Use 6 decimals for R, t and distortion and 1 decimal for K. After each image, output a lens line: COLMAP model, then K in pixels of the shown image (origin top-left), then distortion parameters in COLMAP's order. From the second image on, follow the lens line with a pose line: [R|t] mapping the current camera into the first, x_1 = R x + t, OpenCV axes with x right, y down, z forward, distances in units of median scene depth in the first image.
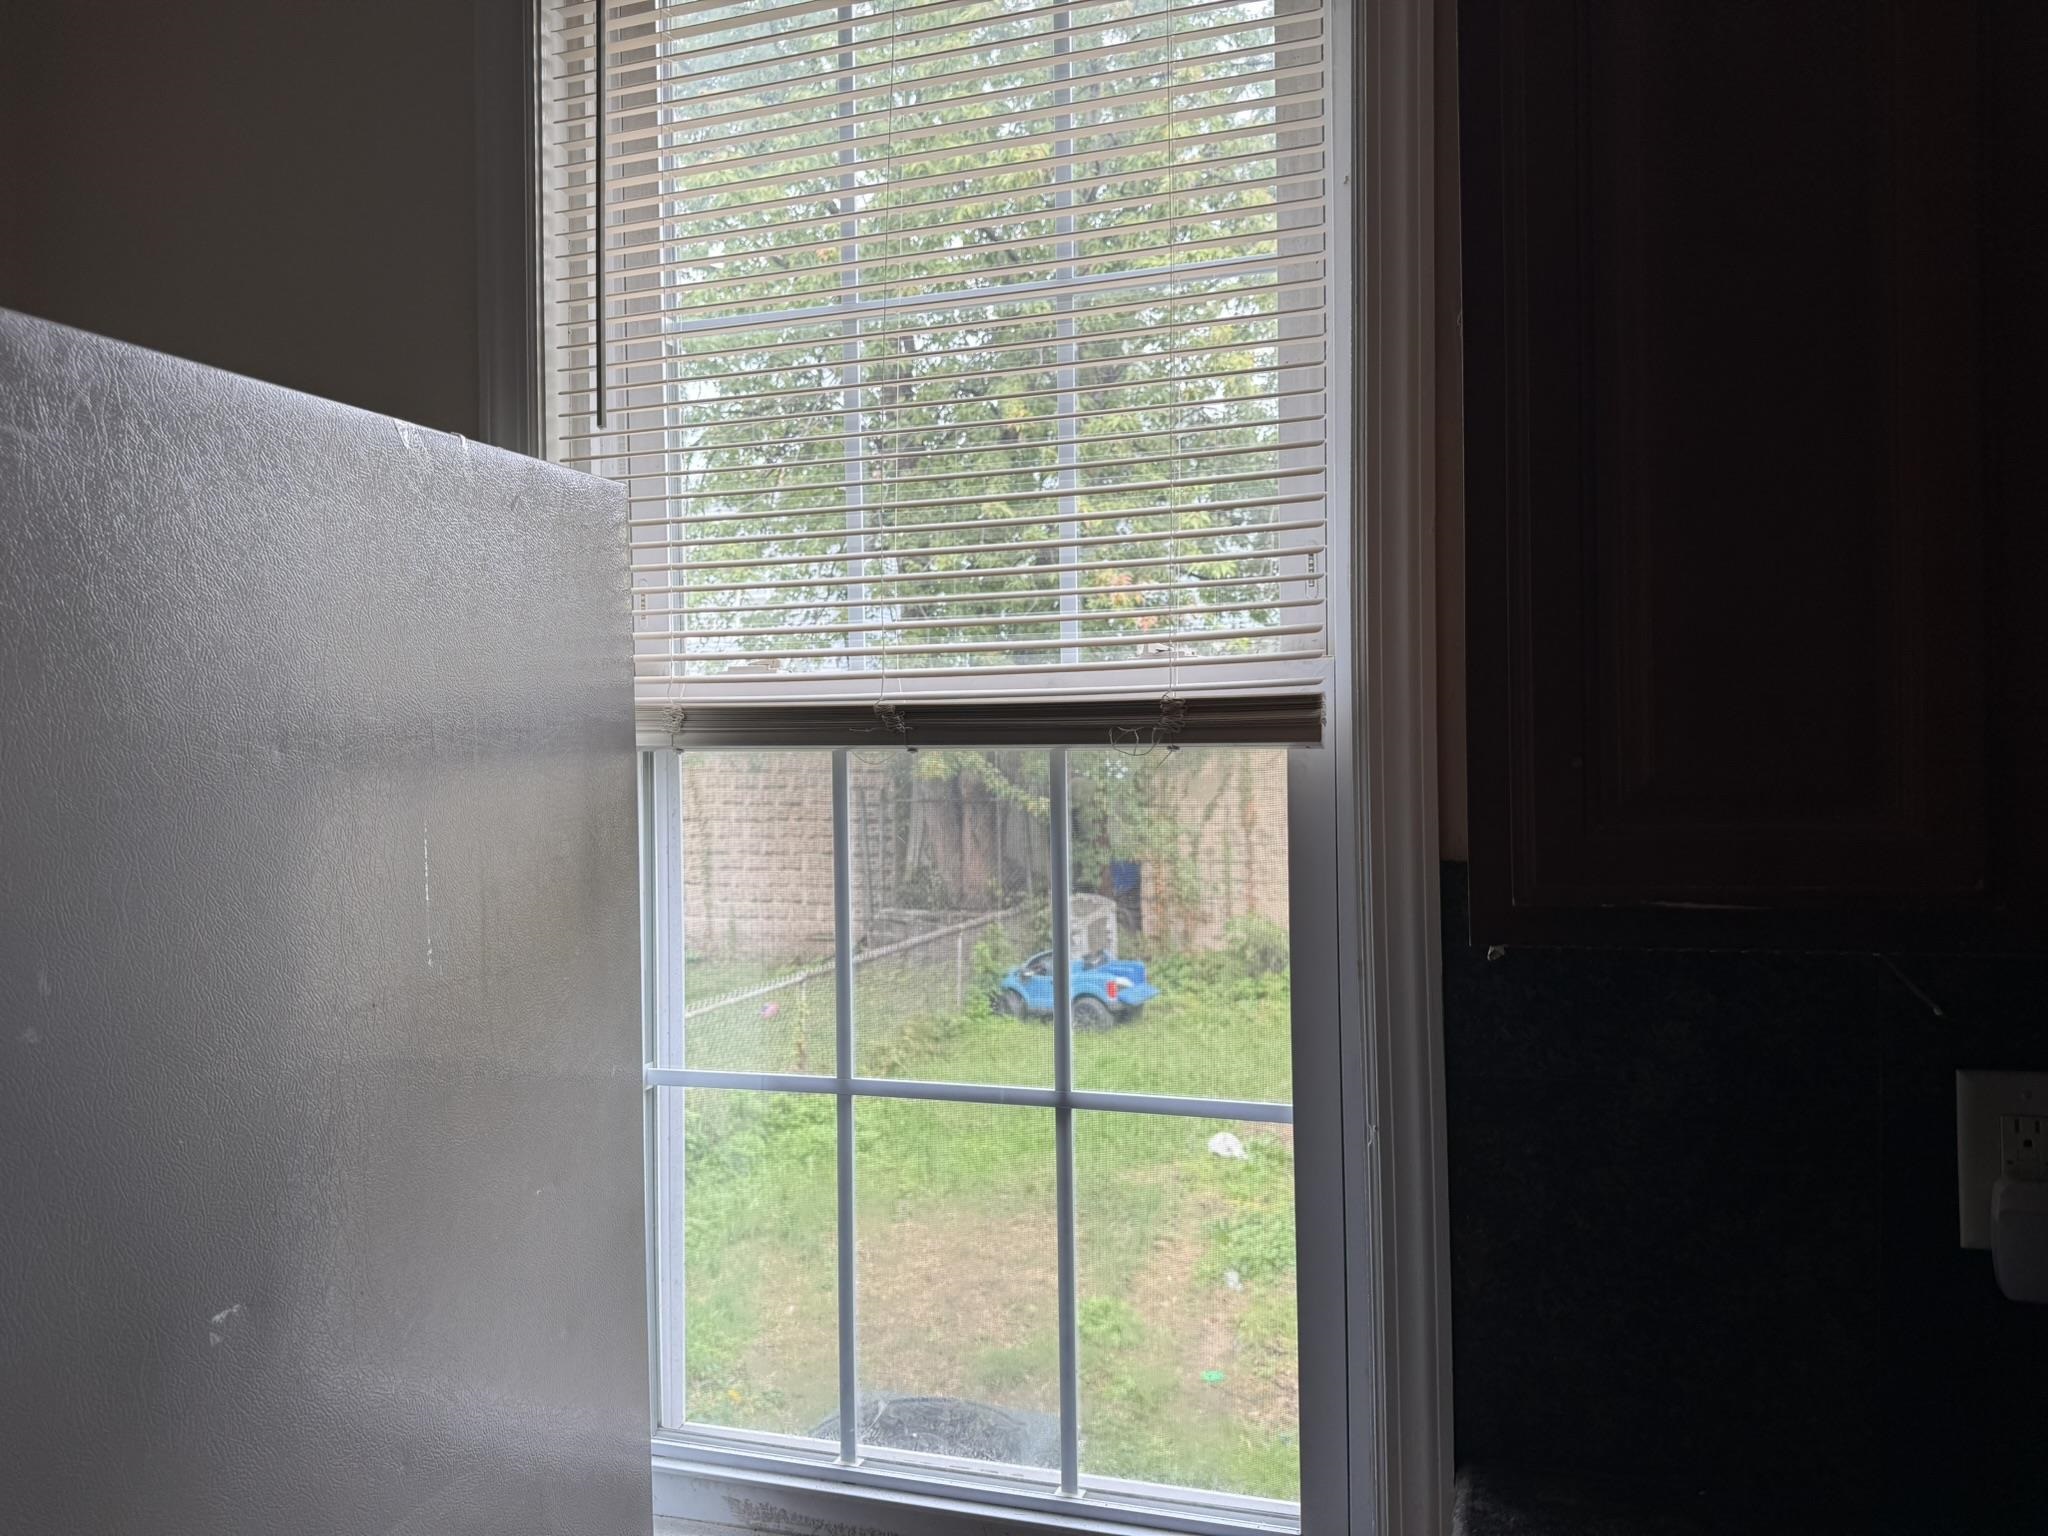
lens RADIAL K [[1470.2, 0, 1024.0], [0, 1470.2, 768.0], [0, 0, 1]] dist [0.001085, -0.000762]
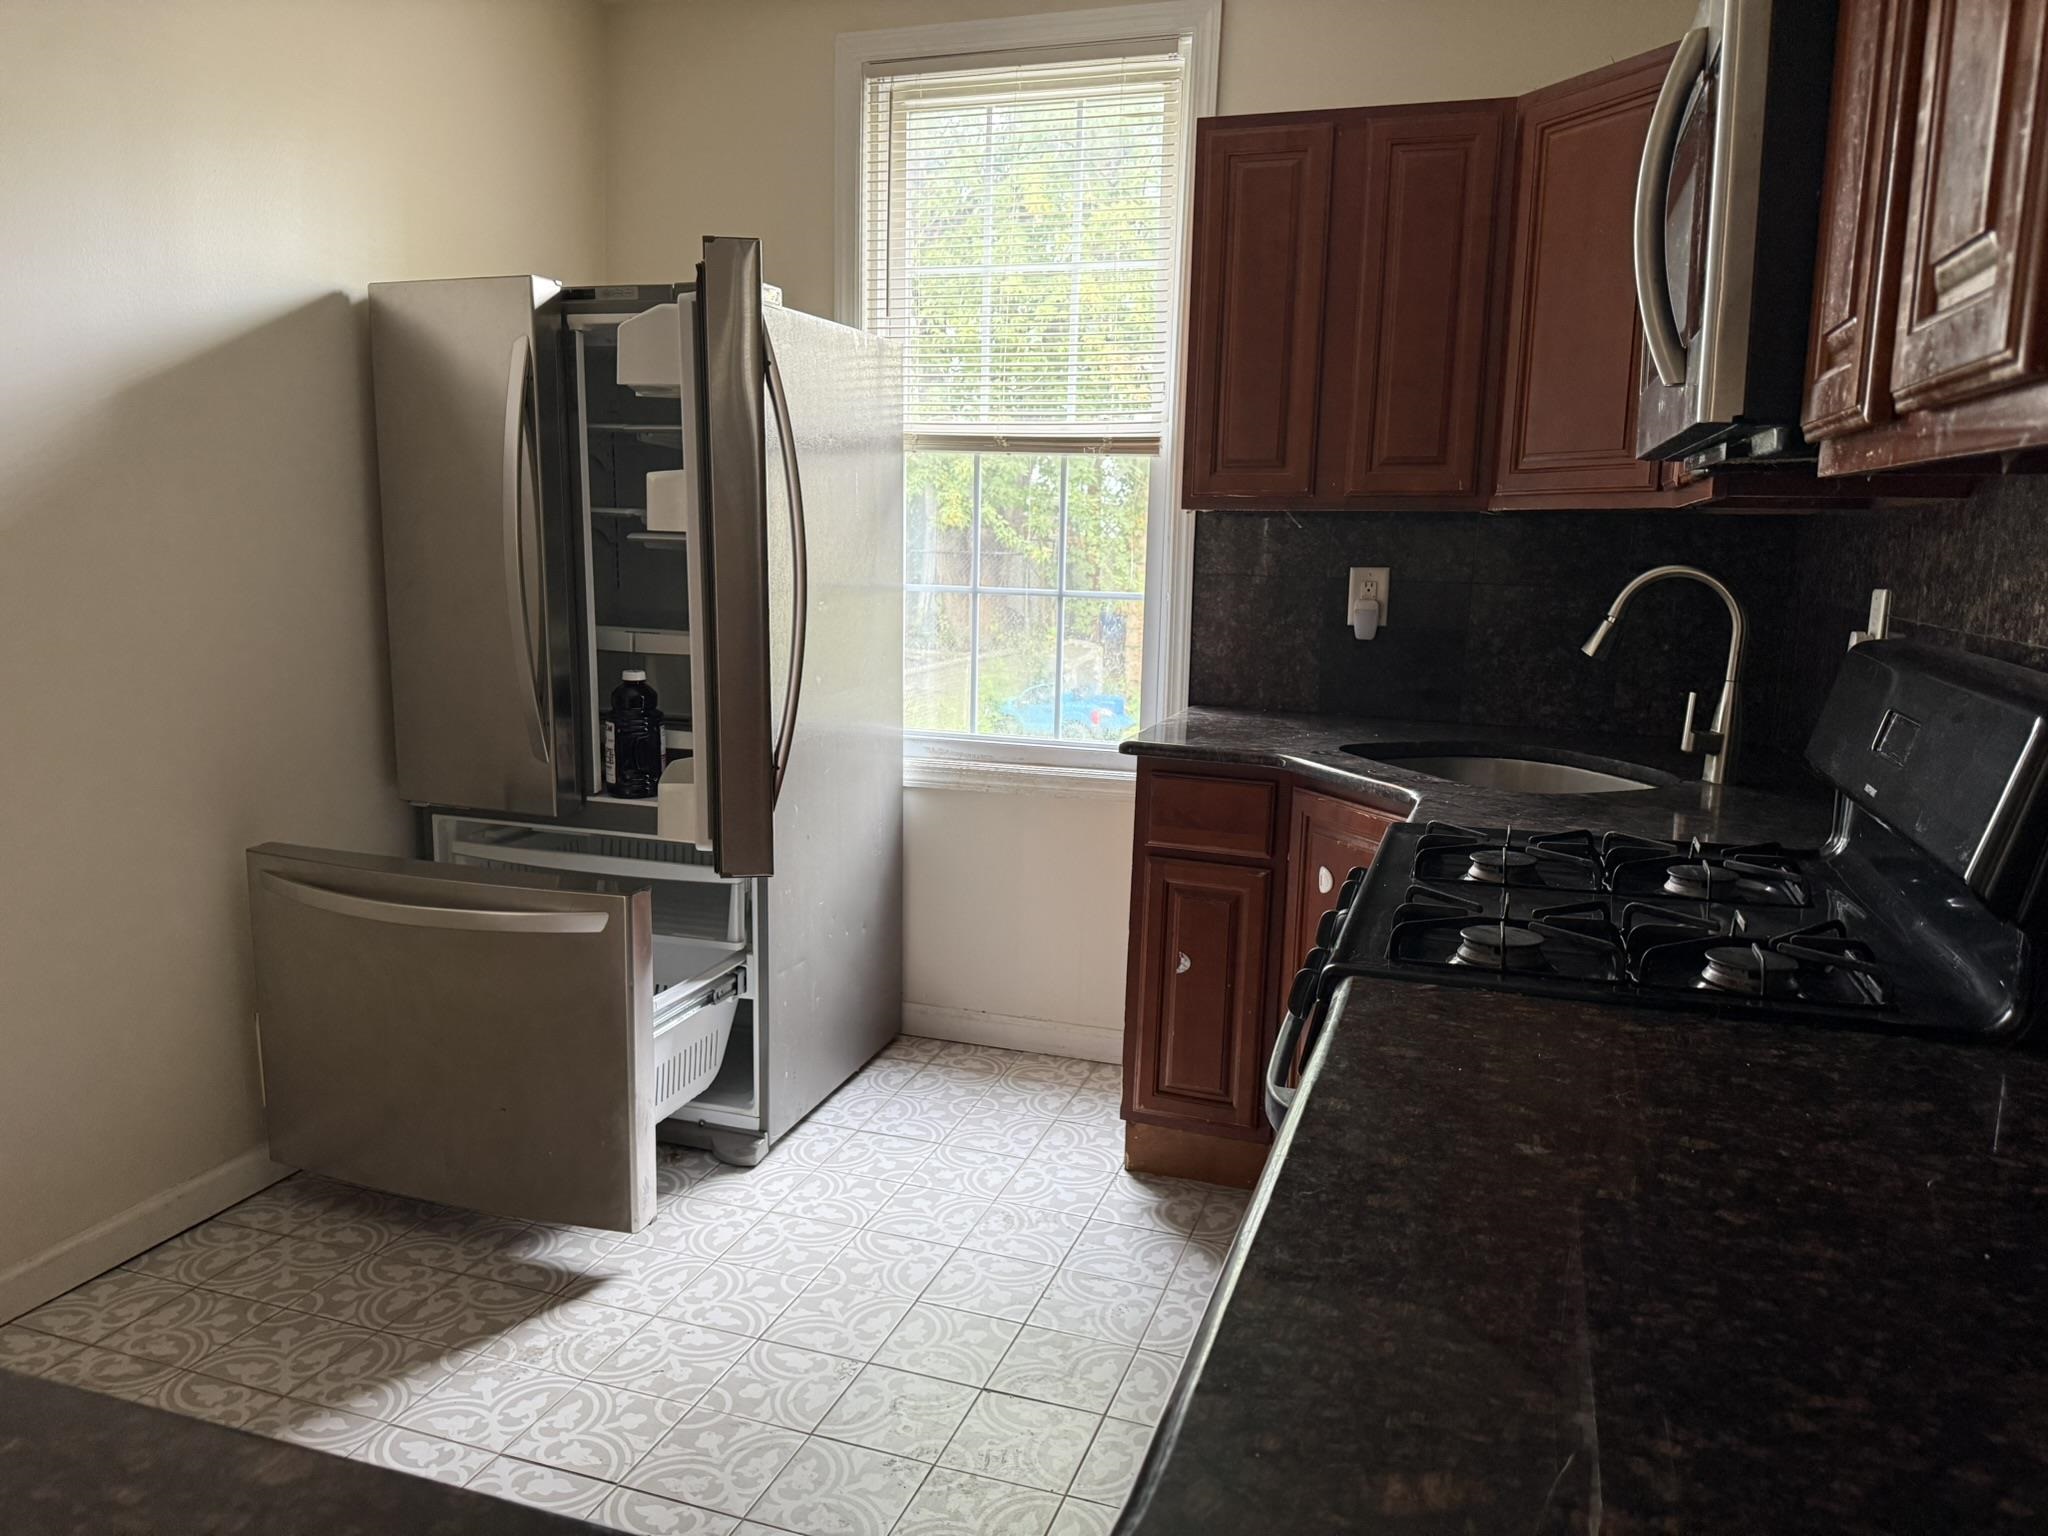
lens RADIAL K [[1452.6, 0, 1020.0], [0, 1452.6, 753.6], [0, 0, 1]] dist [0.084508, -0.002045]
pose [[0.999160, 0.040755, 0.004343, -0.027202], [-0.040951, 0.988272, 0.147111, 0.078466], [0.001704, -0.147165, 0.989110, -0.974730]]
